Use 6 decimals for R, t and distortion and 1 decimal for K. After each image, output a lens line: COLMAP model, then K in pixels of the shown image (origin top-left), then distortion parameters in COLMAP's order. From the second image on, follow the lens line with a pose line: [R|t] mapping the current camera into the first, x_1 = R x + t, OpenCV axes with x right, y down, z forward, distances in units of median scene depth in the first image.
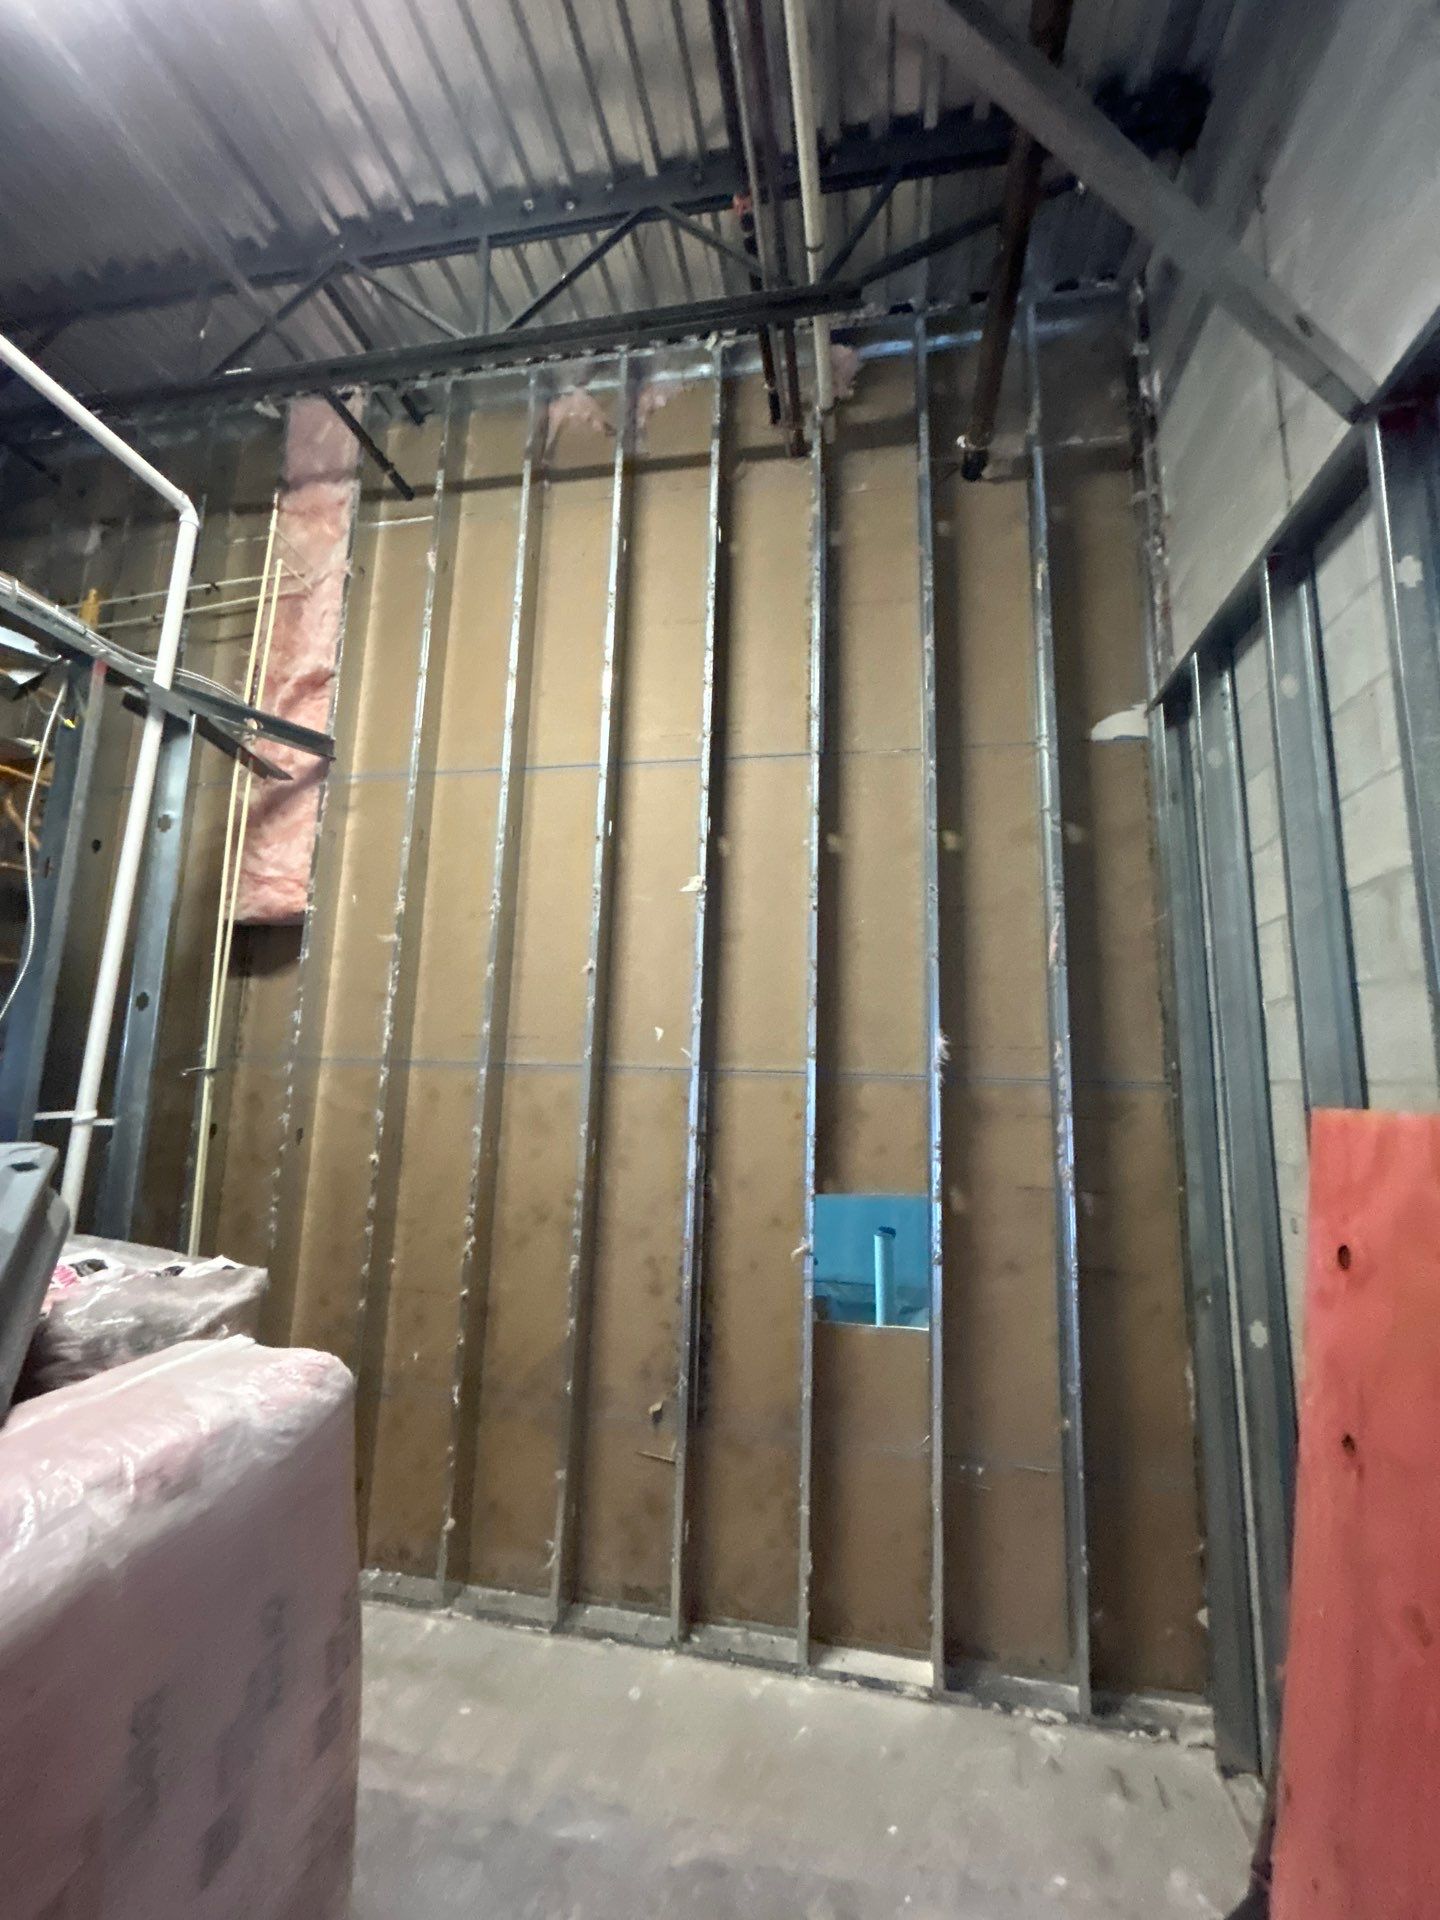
lens RADIAL K [[765.5, 0, 722.6], [0, 765.5, 955.9], [0, 0, 1]] dist [-0.000307, 0.000711]
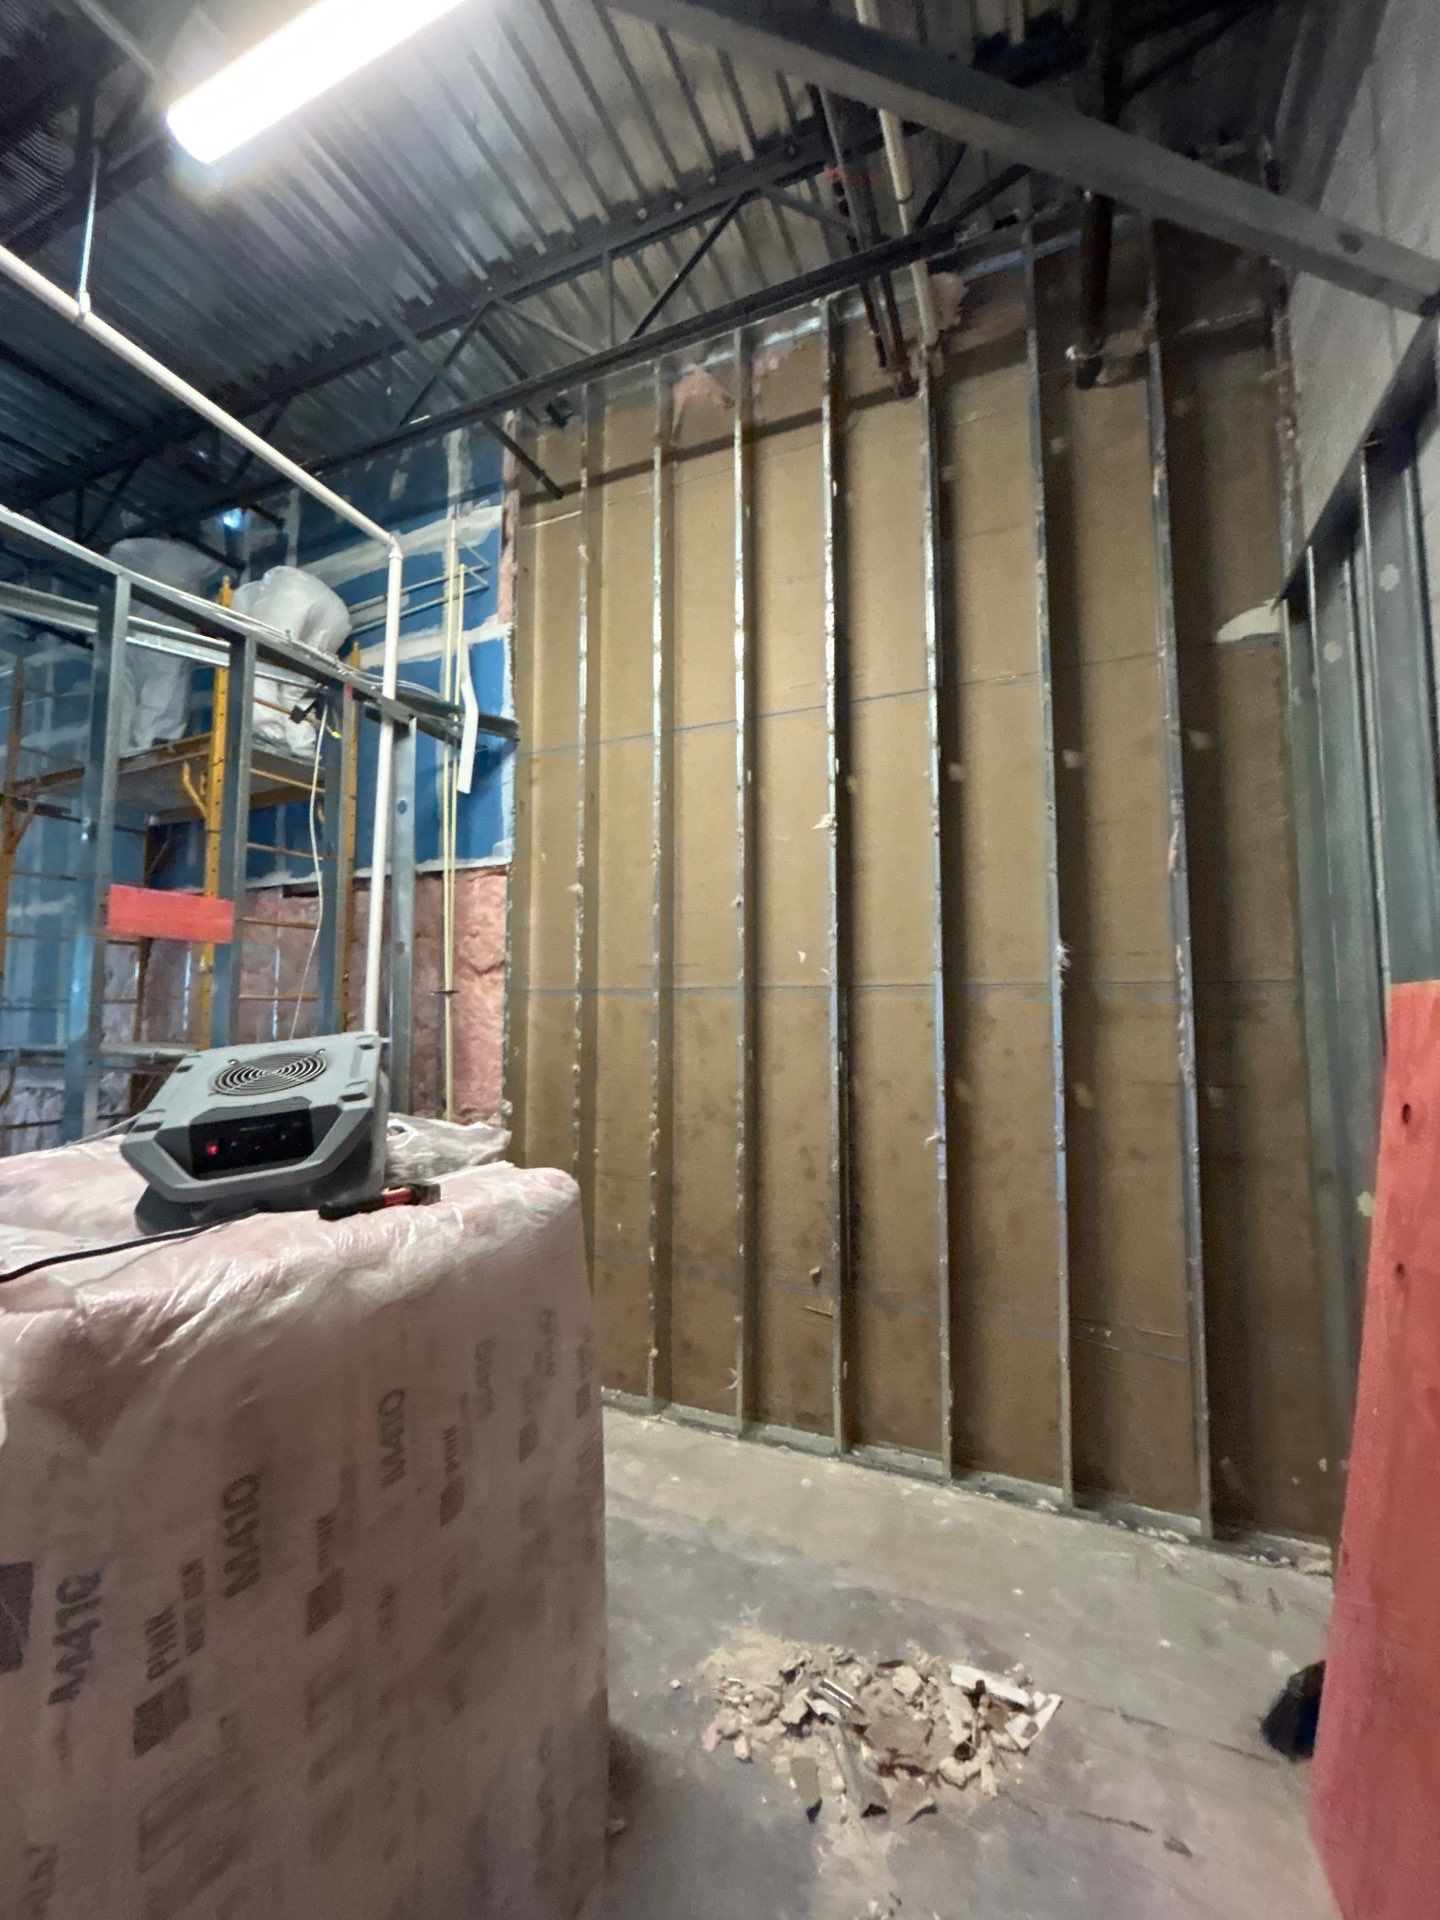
lens RADIAL K [[765.5, 0, 726.3], [0, 765.5, 956.9], [0, 0, 1]] dist [-0.000307, 0.000711]
pose [[0.976712, -0.045036, -0.209777, 0.049516], [0.061436, 0.995487, 0.072326, 0.013896], [0.205573, -0.083530, 0.975071, -0.141679]]
